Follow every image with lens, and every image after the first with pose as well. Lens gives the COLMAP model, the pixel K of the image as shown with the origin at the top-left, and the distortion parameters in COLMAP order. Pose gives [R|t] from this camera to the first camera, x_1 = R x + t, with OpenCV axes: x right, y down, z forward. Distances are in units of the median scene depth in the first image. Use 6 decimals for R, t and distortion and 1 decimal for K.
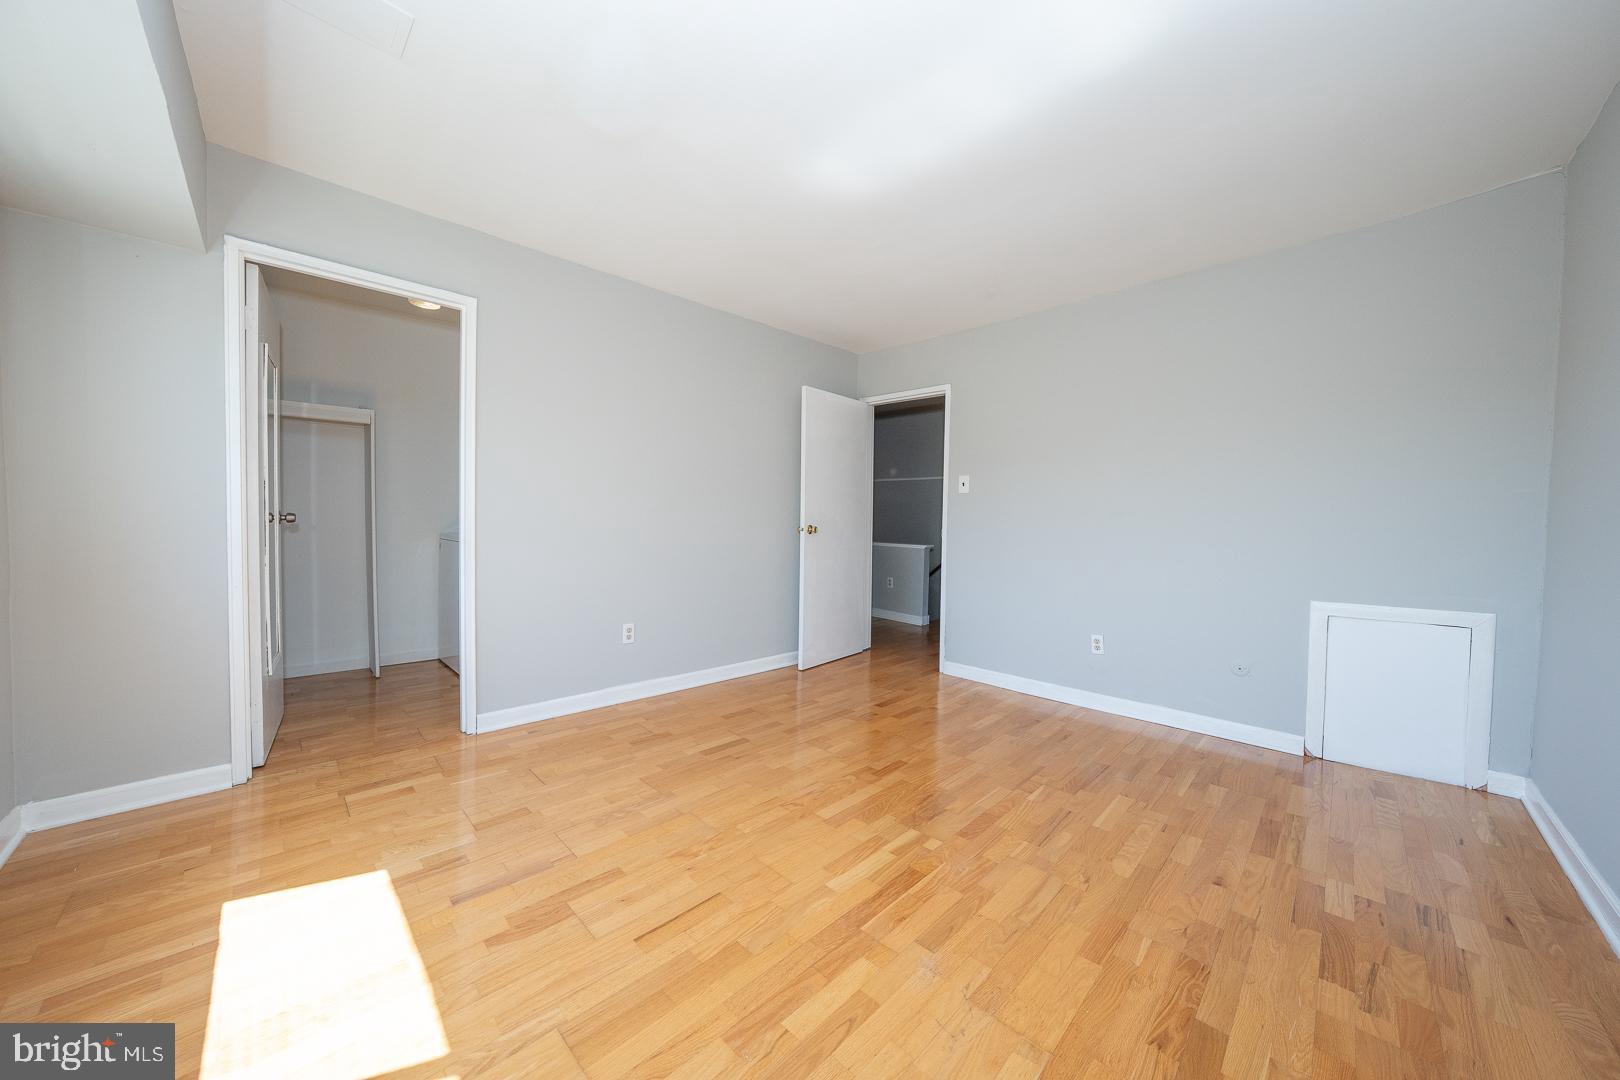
lens RADIAL K [[557.7, 0, 810.8], [0, 557.7, 534.7], [0, 0, 1]] dist [-0.029929, 0.006774]
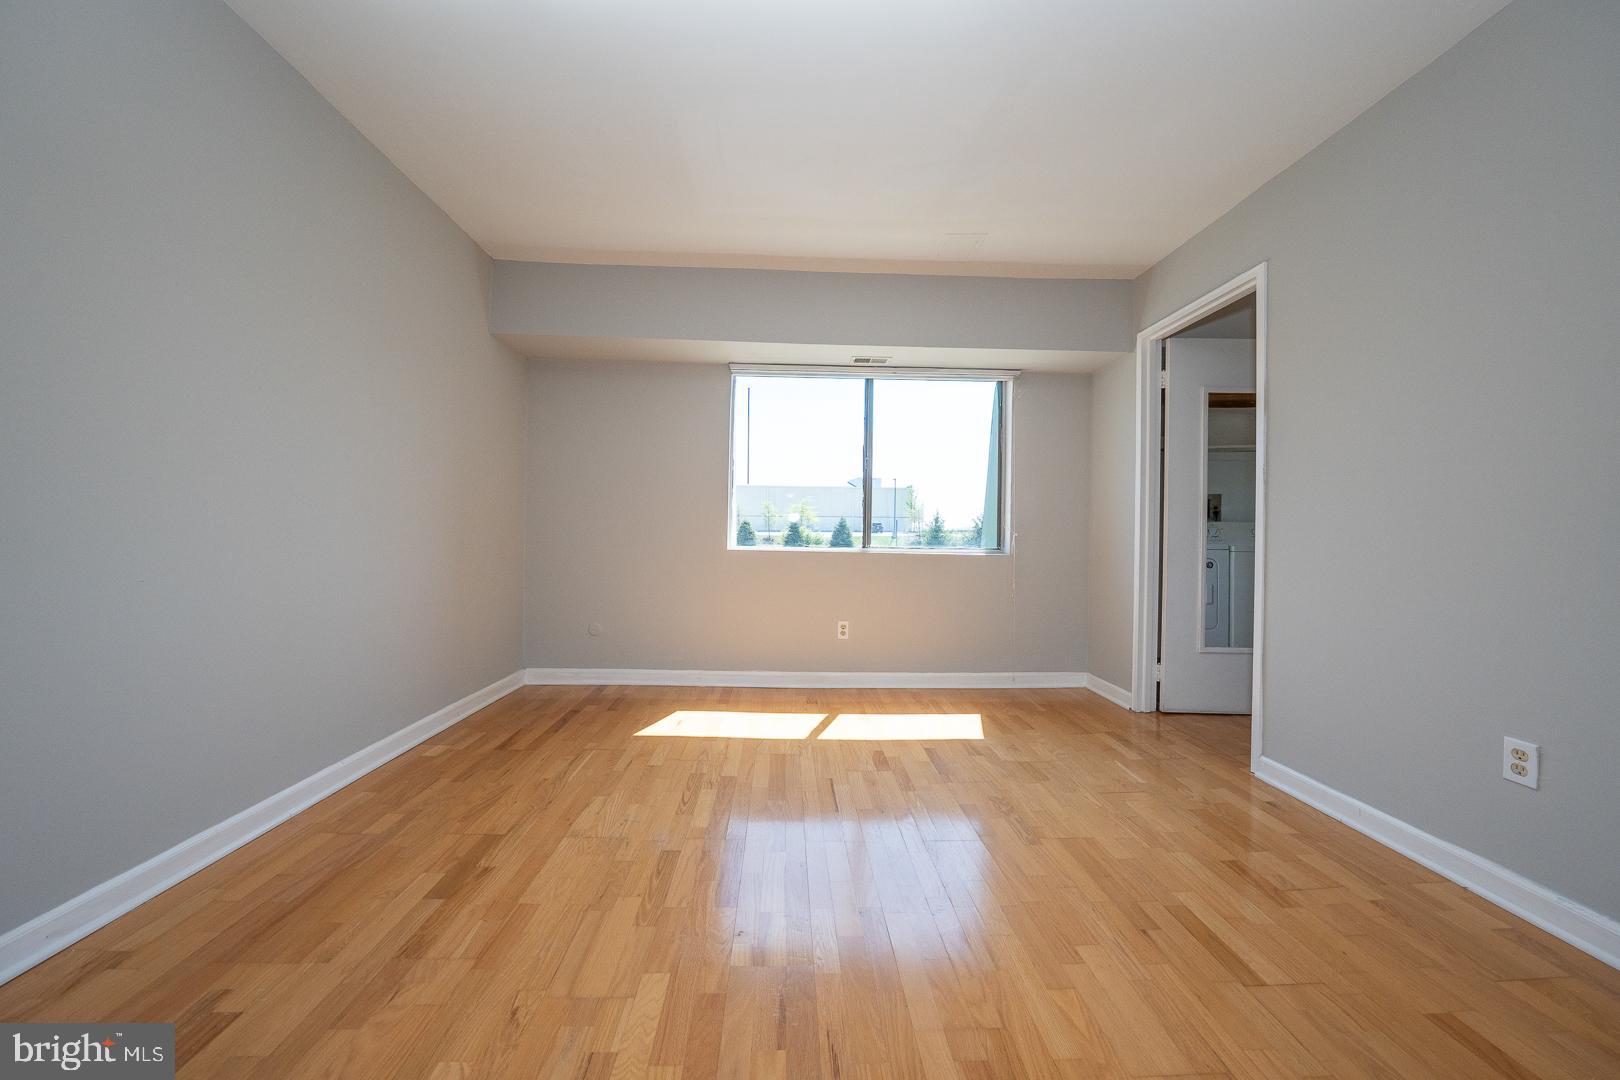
lens RADIAL K [[557.7, 0, 810.8], [0, 557.7, 534.7], [0, 0, 1]] dist [-0.029929, 0.006774]
pose [[-0.676213, -0.024673, -0.736293, 0.678330], [-0.044546, 0.998980, 0.007435, 0.026437], [0.735358, 0.037827, -0.676622, 1.507952]]
